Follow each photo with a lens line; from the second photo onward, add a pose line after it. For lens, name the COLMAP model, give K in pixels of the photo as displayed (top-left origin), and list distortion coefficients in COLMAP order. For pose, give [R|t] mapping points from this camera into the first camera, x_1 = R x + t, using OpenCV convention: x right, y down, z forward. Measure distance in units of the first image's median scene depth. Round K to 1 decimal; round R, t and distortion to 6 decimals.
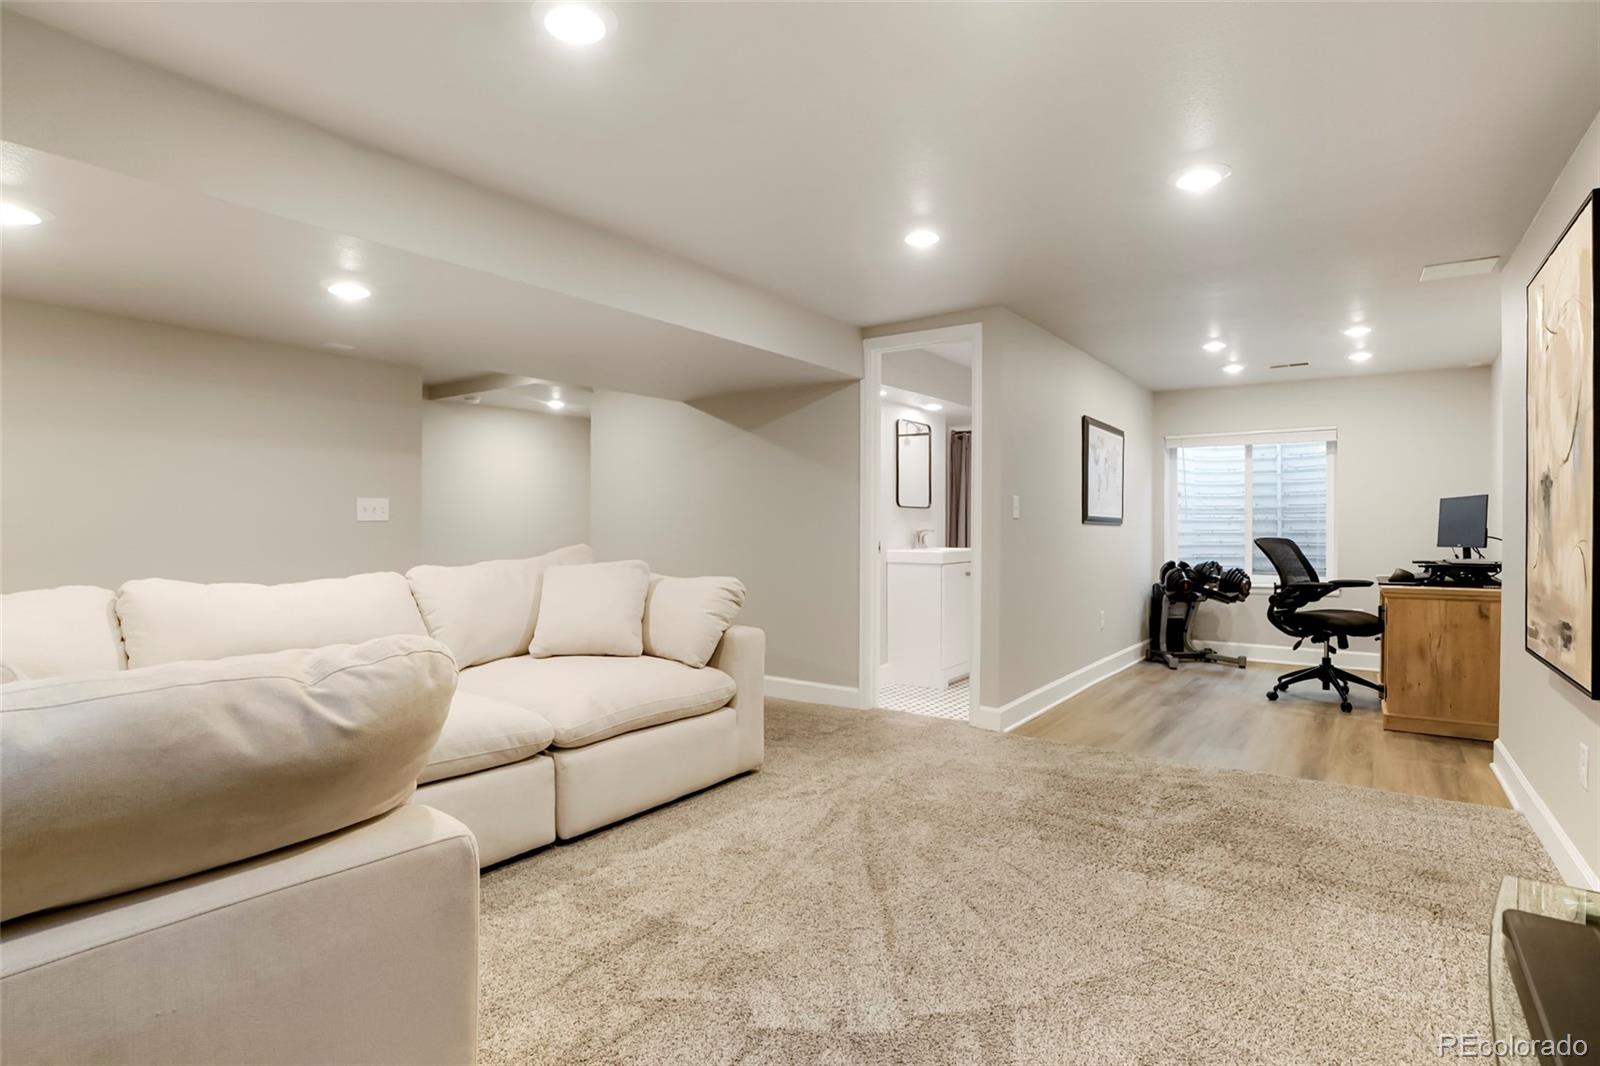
lens RADIAL K [[787.8, 0, 806.9], [0, 787.8, 531.9], [0, 0, 1]] dist [-0.006915, -0.000482]
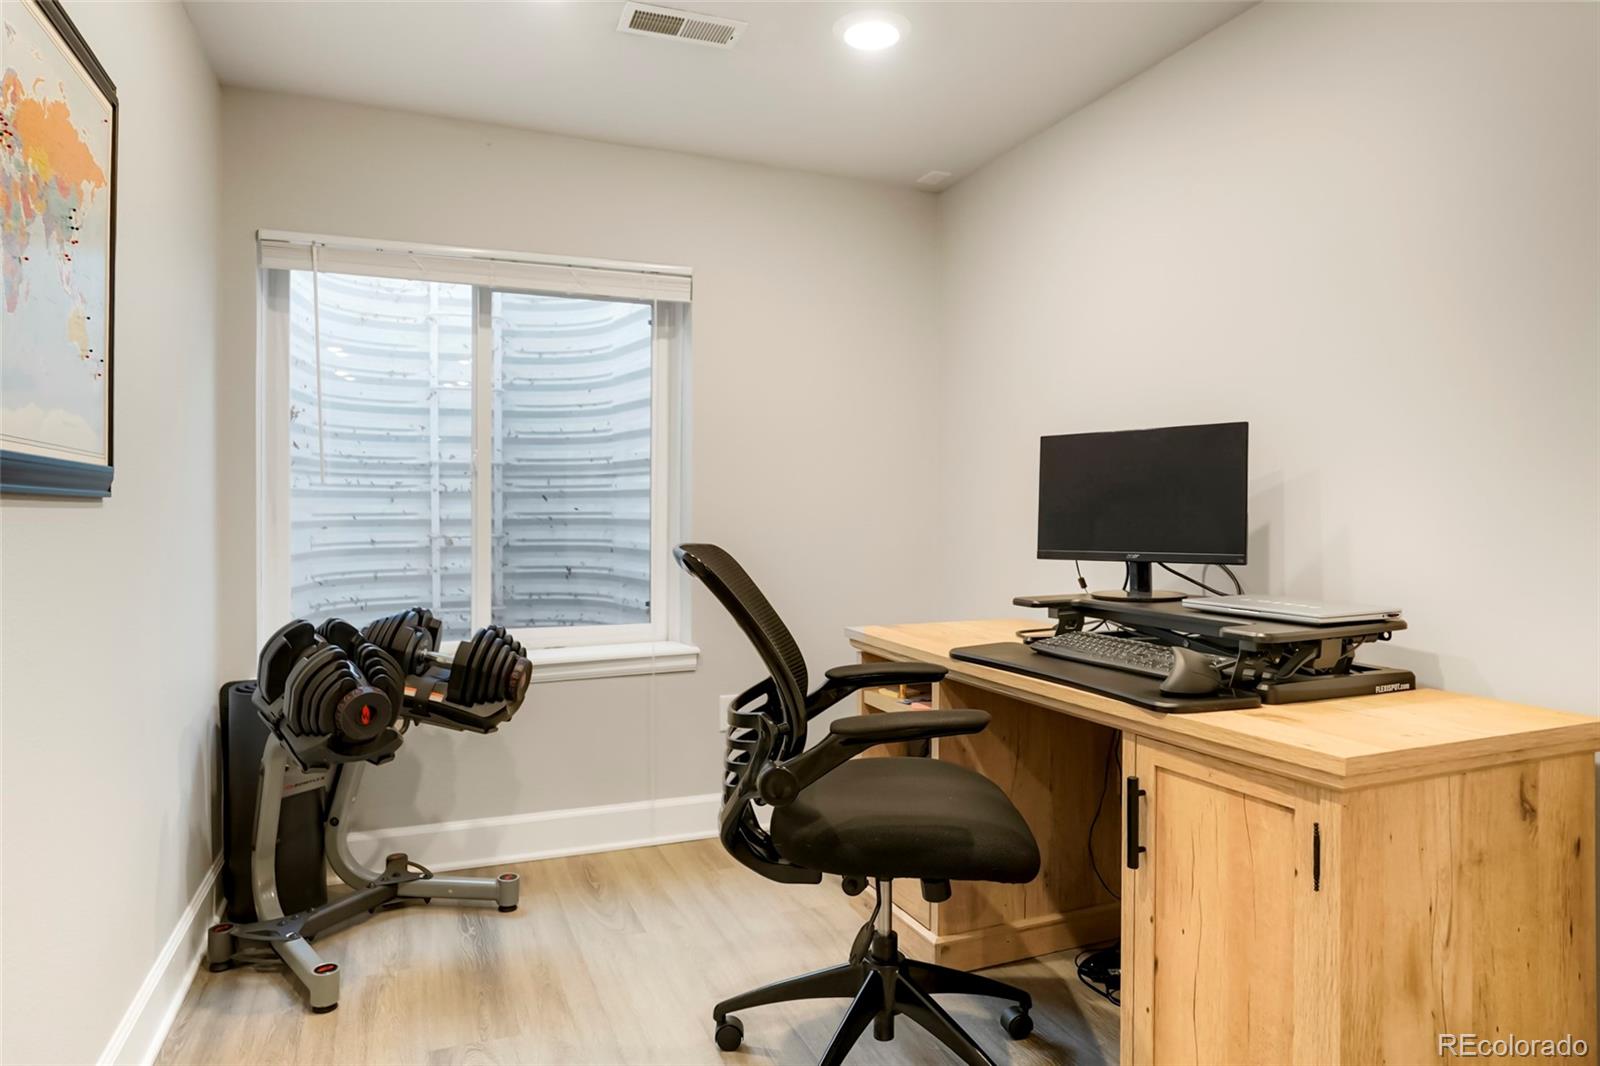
lens RADIAL K [[946.7, 0, 805.7], [0, 946.7, 526.1], [0, 0, 1]] dist [-0.017738, -0.000904]
pose [[0.524546, -0.010081, 0.851322, 0.259081], [-0.001508, 0.999917, 0.012770, -0.002598], [-0.851381, -0.007982, 0.524487, 0.643574]]
